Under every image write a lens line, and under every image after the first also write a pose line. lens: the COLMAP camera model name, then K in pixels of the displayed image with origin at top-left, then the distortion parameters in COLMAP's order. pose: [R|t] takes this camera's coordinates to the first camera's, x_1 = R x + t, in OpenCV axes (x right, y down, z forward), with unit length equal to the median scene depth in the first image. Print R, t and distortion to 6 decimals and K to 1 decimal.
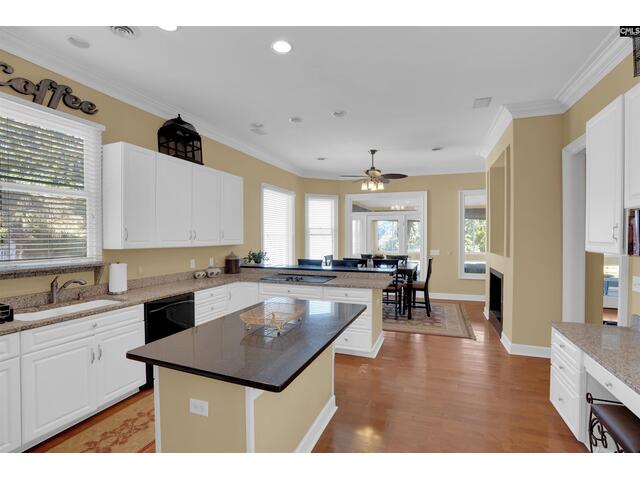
lens RADIAL K [[298.7, 0, 318.4], [0, 298.7, 238.1], [0, 0, 1]] dist [0.001214, -0.000306]
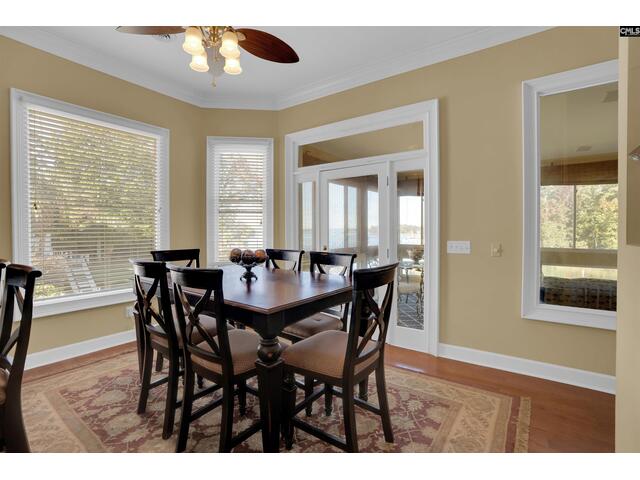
lens RADIAL K [[304.3, 0, 319.3], [0, 304.3, 227.1], [0, 0, 1]] dist [-0.013061, -0.000095]
pose [[0.959475, -0.006253, -0.281725, 0.309078], [0.002633, 0.999909, -0.013226, 0.025346], [0.281782, 0.011948, 0.959404, 0.525743]]
